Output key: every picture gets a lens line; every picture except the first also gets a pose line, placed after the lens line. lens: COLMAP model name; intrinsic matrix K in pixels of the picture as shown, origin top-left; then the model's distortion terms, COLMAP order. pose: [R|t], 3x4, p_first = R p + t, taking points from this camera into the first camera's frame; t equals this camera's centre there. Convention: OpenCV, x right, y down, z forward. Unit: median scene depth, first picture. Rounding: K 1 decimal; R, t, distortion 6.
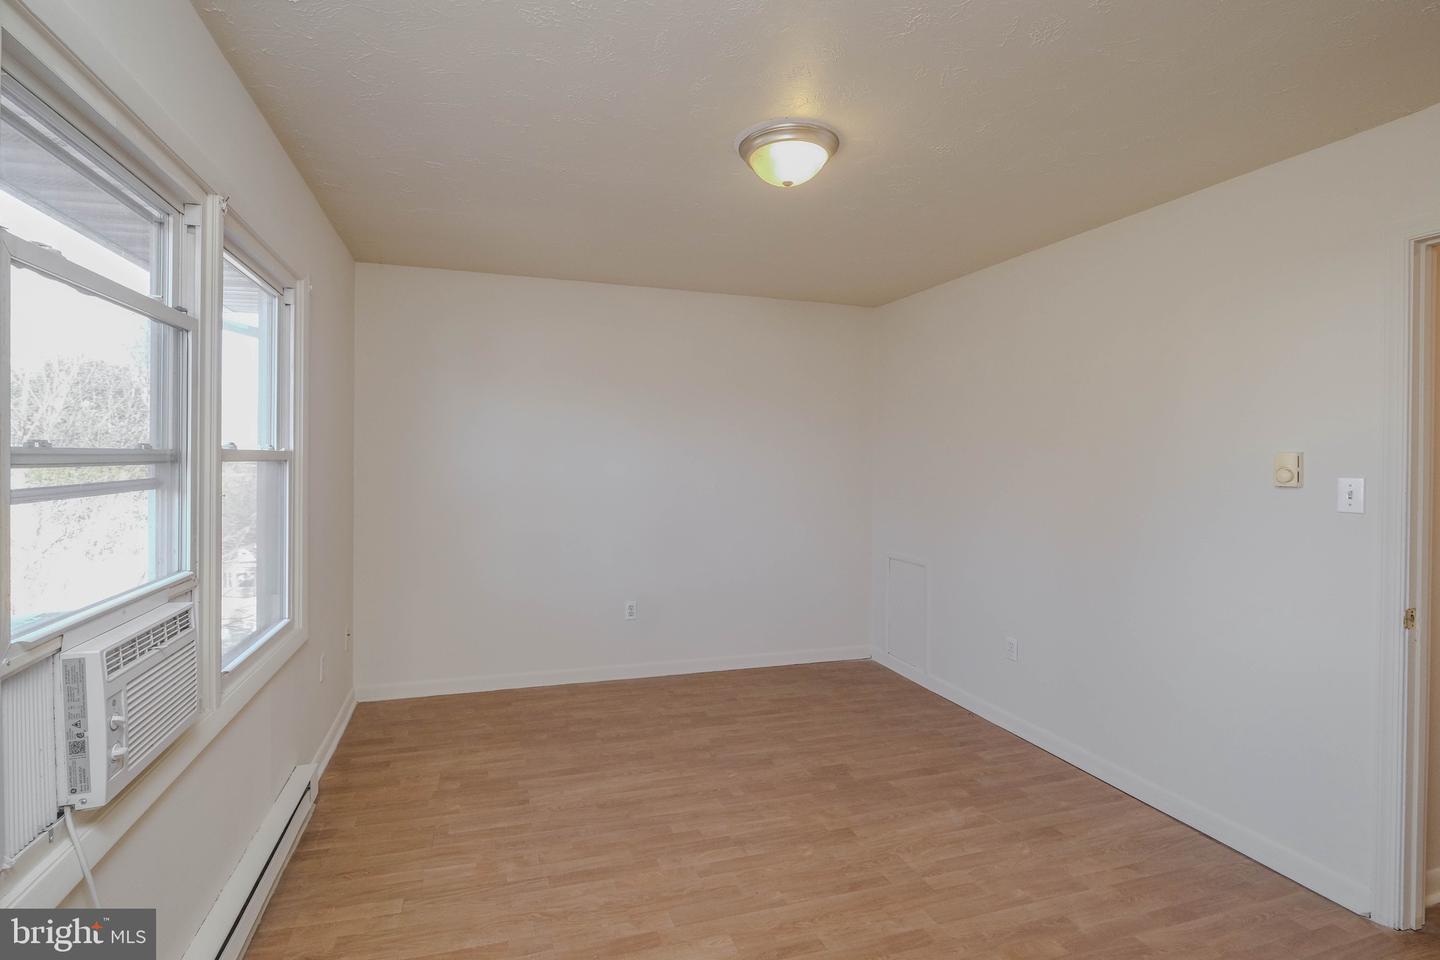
lens RADIAL K [[680.5, 0, 720.5], [0, 680.5, 462.2], [0, 0, 1]] dist [-0.000606, 0.000073]
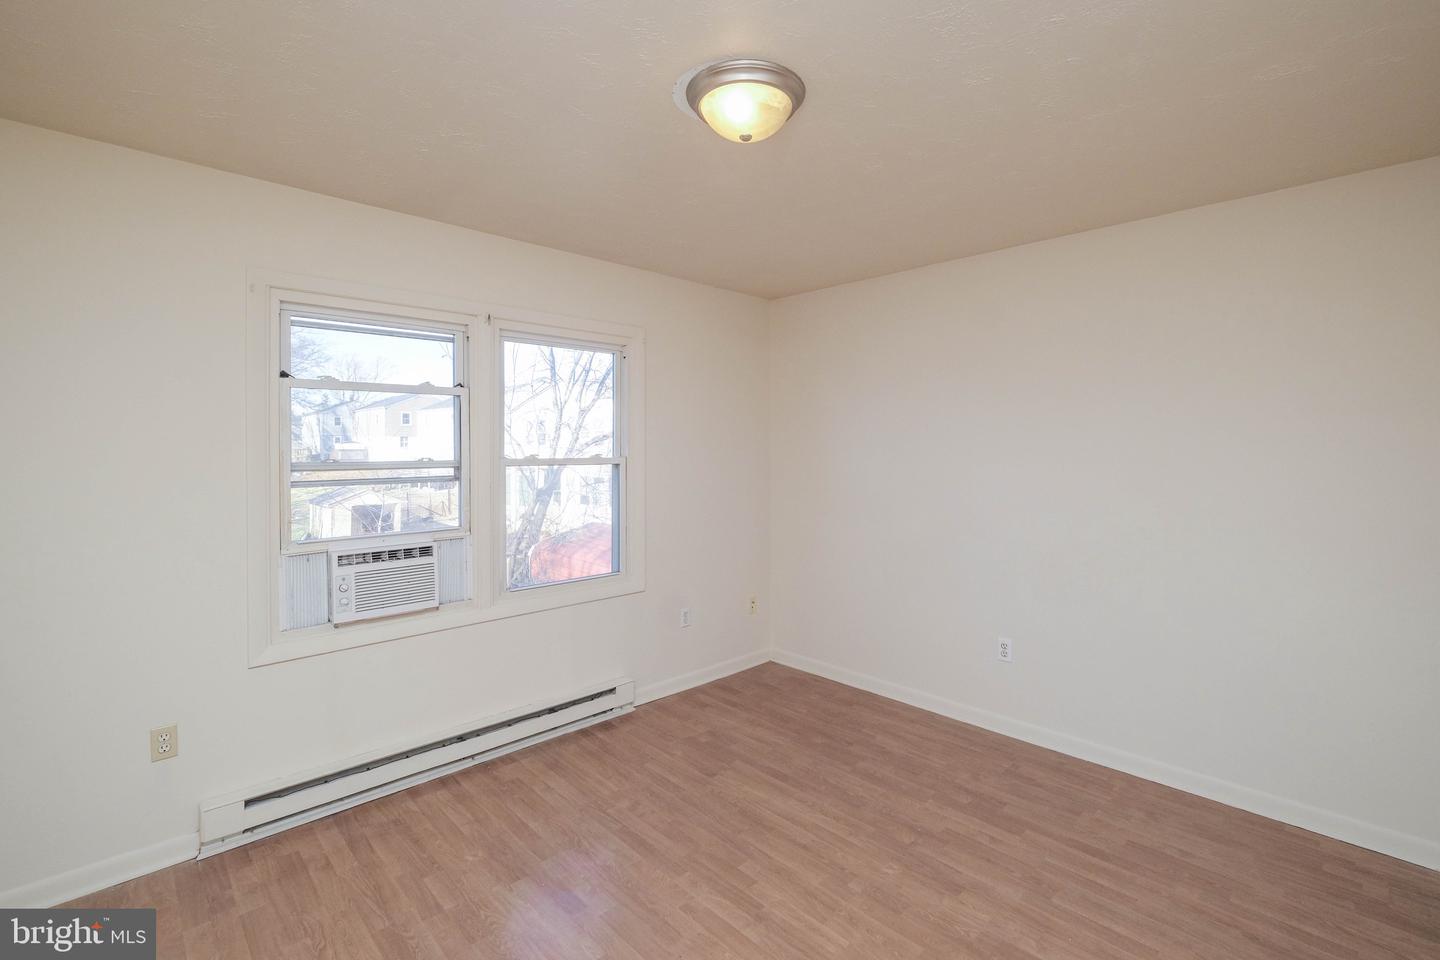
lens RADIAL K [[674.9, 0, 716.9], [0, 674.9, 450.4], [0, 0, 1]] dist [-0.002210, -0.000475]
pose [[0.415537, -0.001462, -0.909575, 0.651993], [-0.002081, 0.999995, -0.002558, -0.029598], [0.909574, 0.002955, 0.415531, 0.487418]]
